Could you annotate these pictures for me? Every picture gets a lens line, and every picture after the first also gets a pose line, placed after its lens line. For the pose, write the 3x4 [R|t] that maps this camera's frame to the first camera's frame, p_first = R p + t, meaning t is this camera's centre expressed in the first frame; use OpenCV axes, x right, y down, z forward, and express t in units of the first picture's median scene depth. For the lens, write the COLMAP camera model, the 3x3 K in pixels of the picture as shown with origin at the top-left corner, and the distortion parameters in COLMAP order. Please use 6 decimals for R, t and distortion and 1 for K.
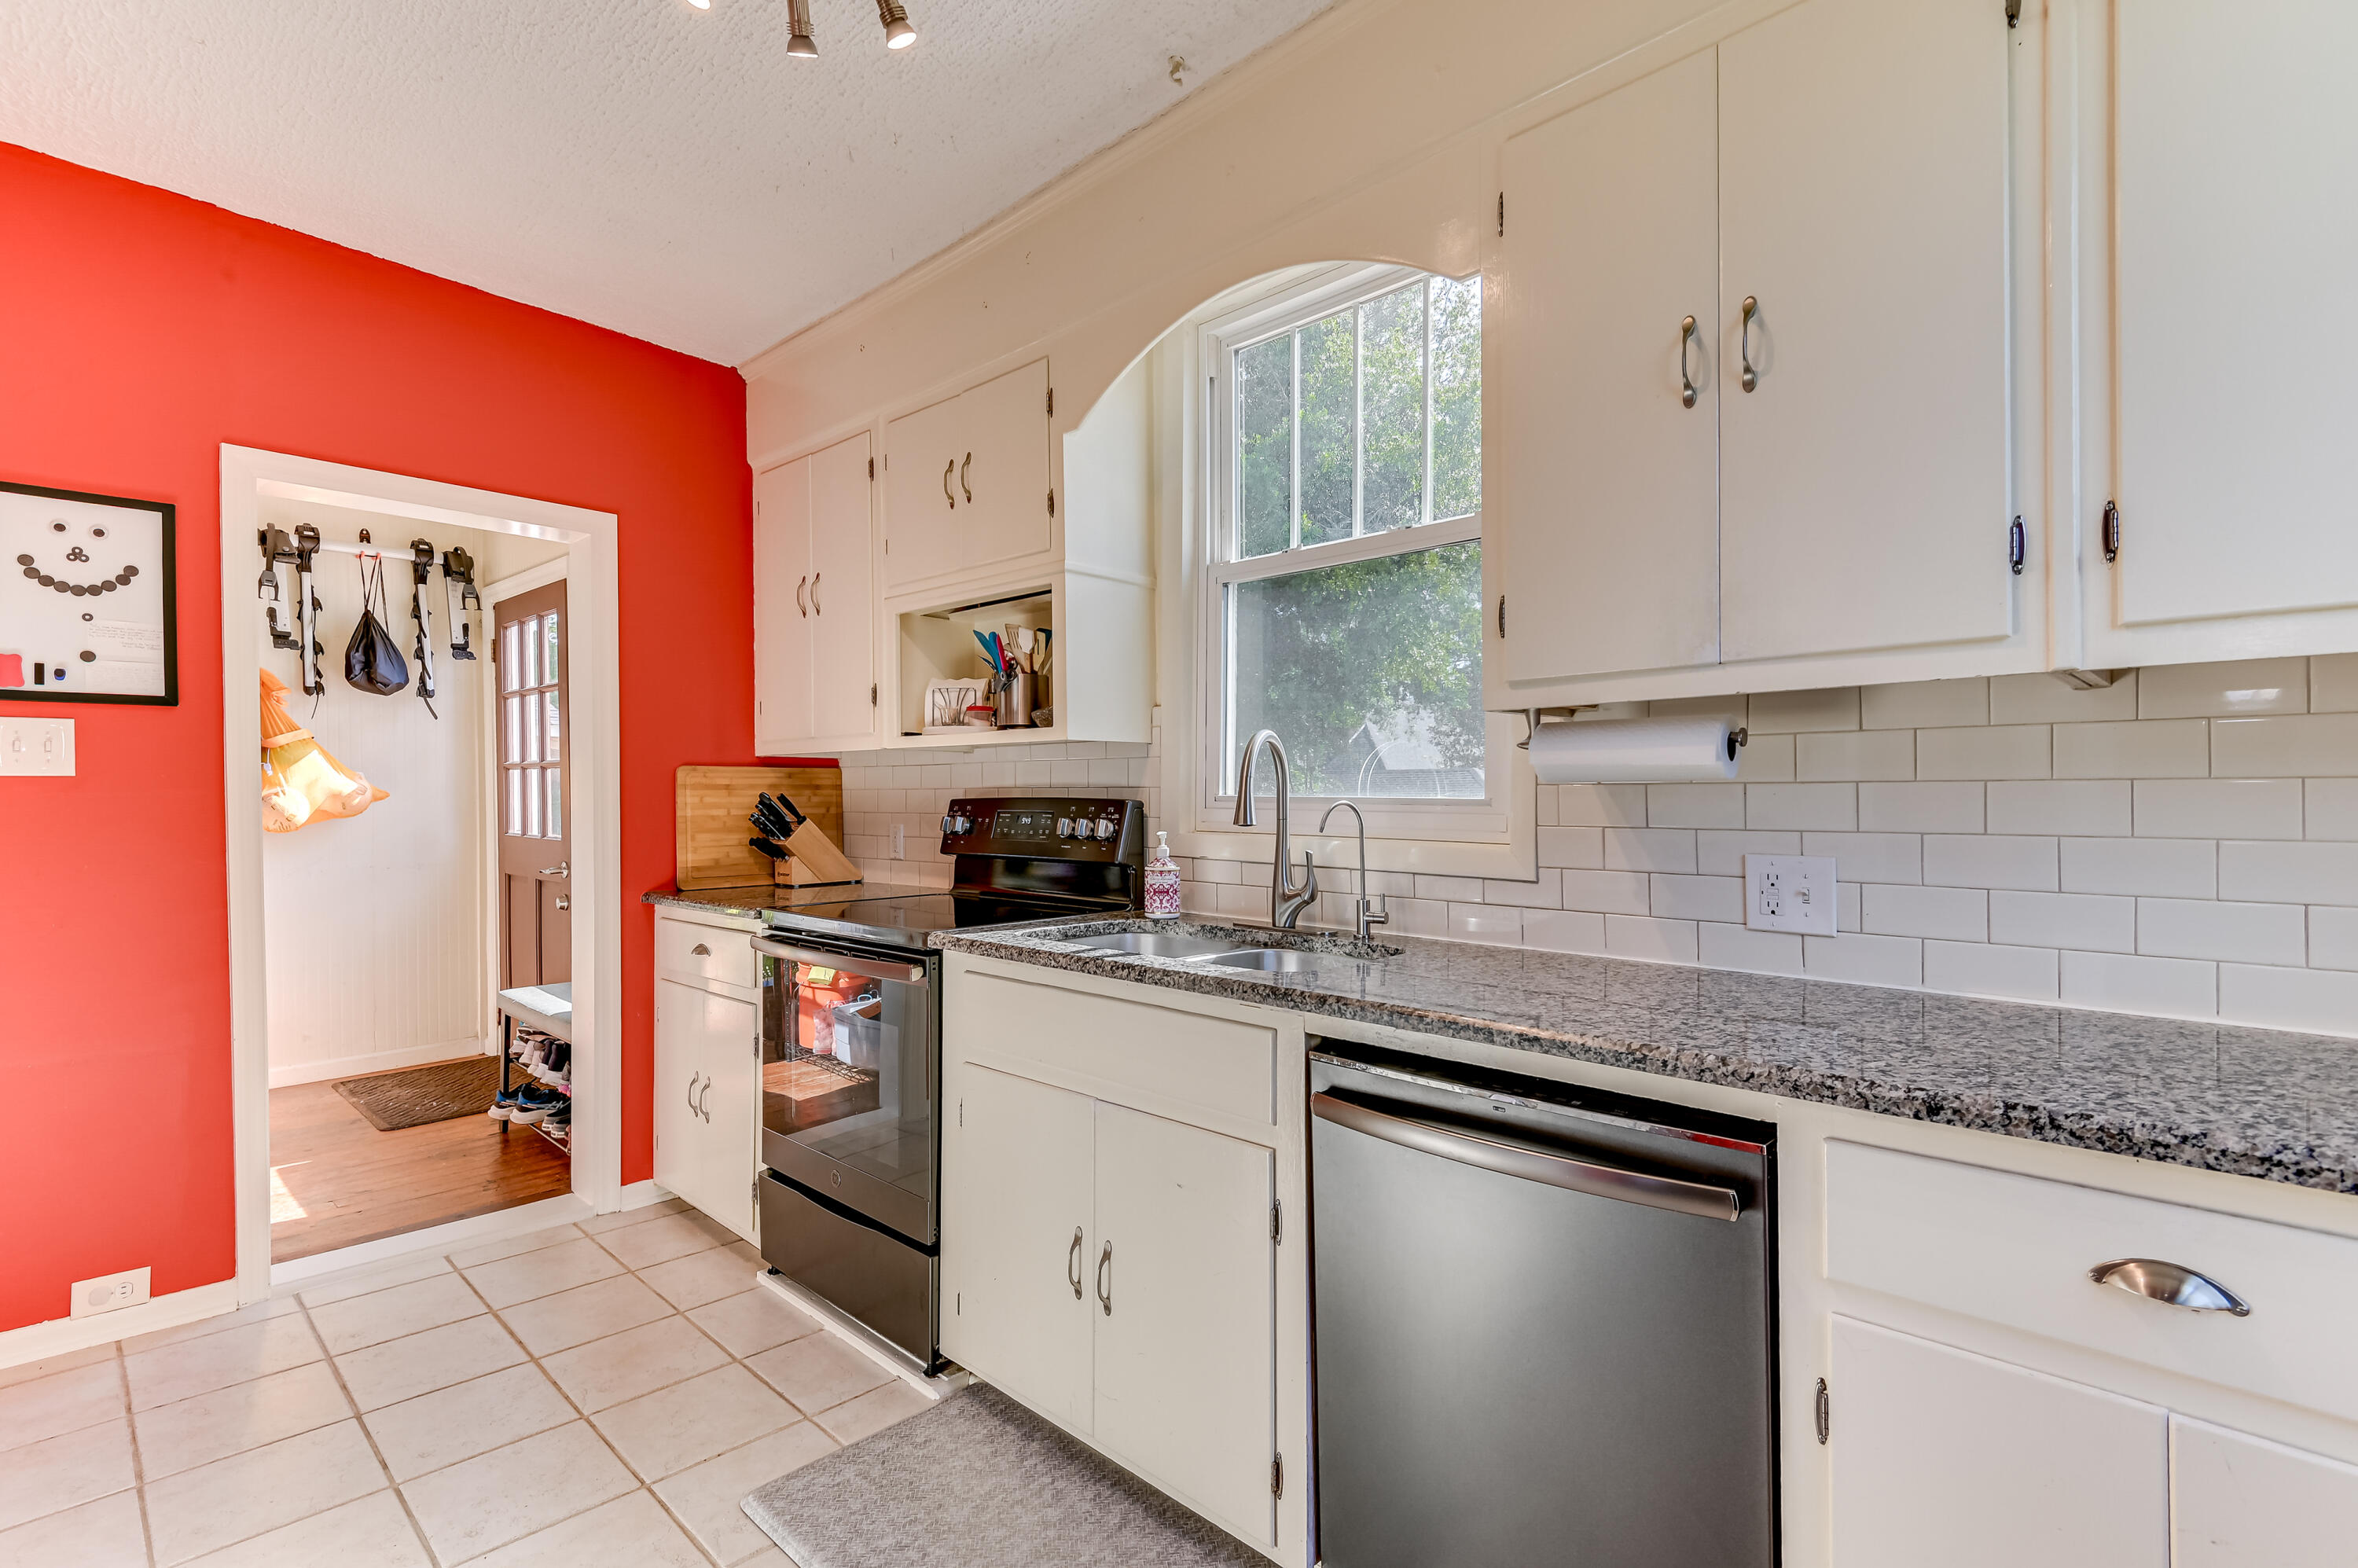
lens RADIAL K [[1112.5, 0, 1179.0], [0, 1112.5, 784.0], [0, 0, 1]] dist [0.047746, -0.018620]
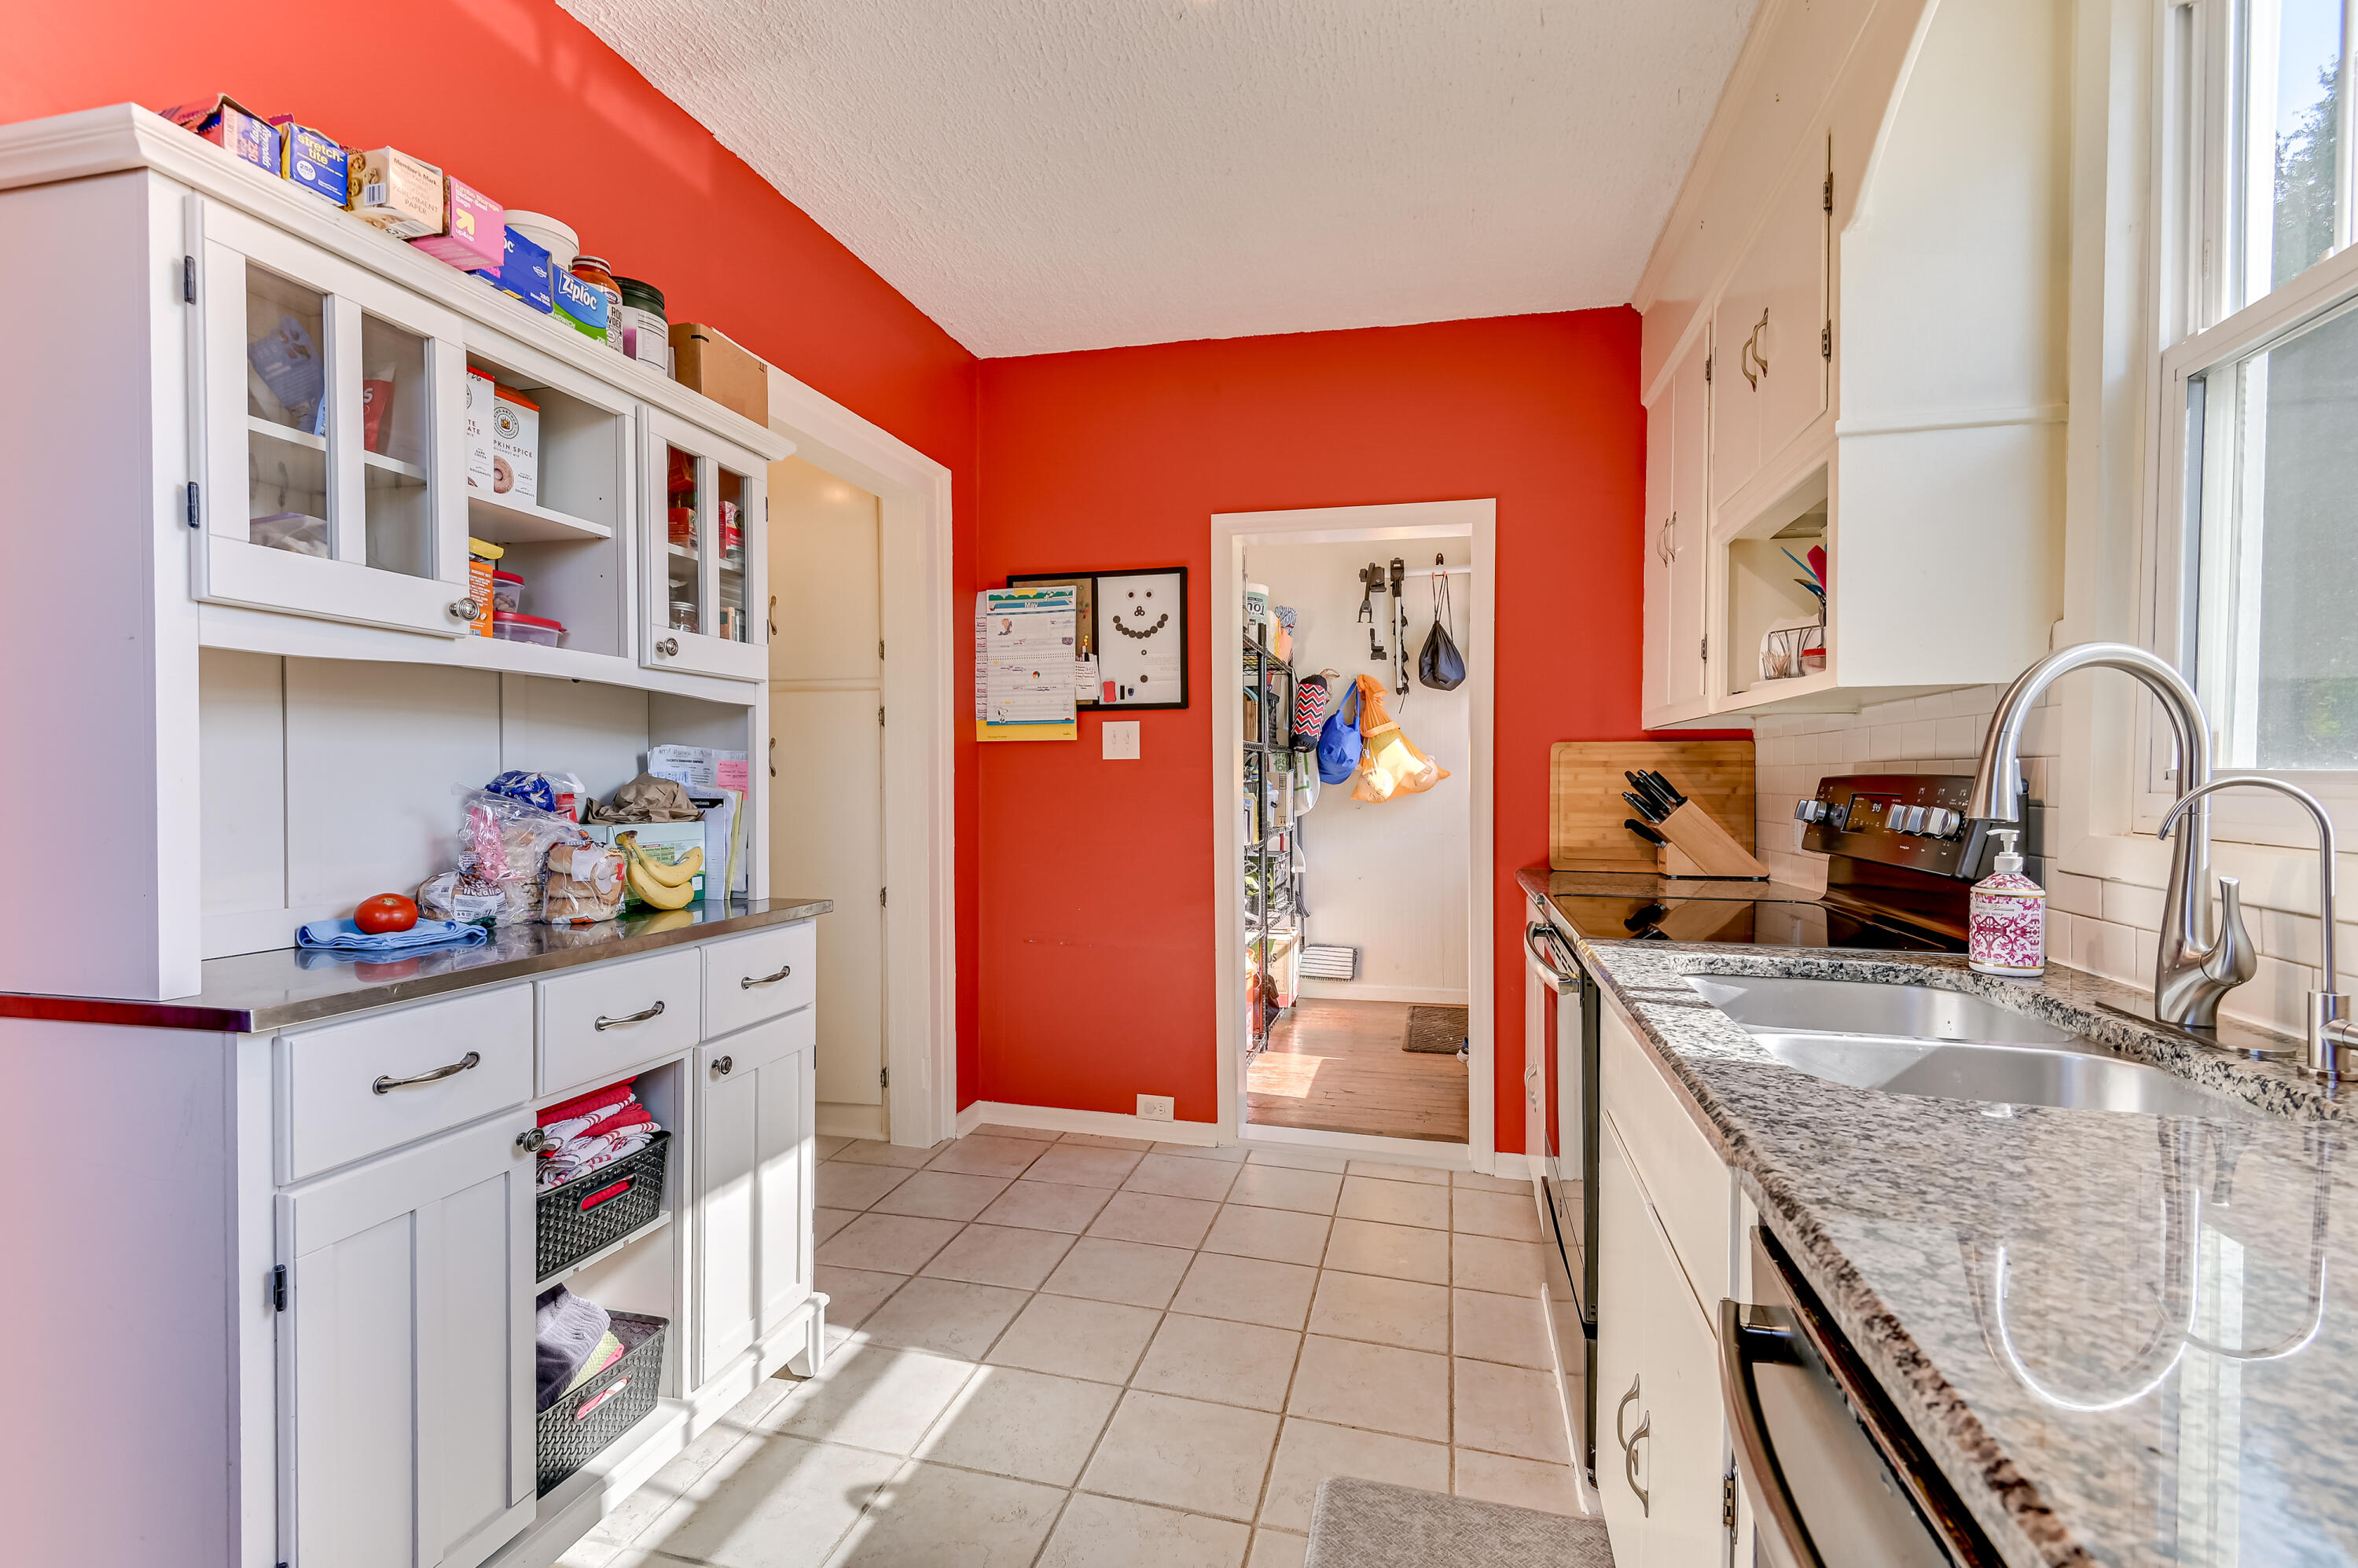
lens RADIAL K [[1080.9, 0, 1114.8], [0, 1080.9, 789.7], [0, 0, 1]] dist [0.041906, -0.018157]
pose [[0.480276, 0.012862, -0.877023, 0.188478], [0.005300, 0.999832, 0.017565, 0.005779], [0.877101, -0.013084, 0.480127, 0.202125]]
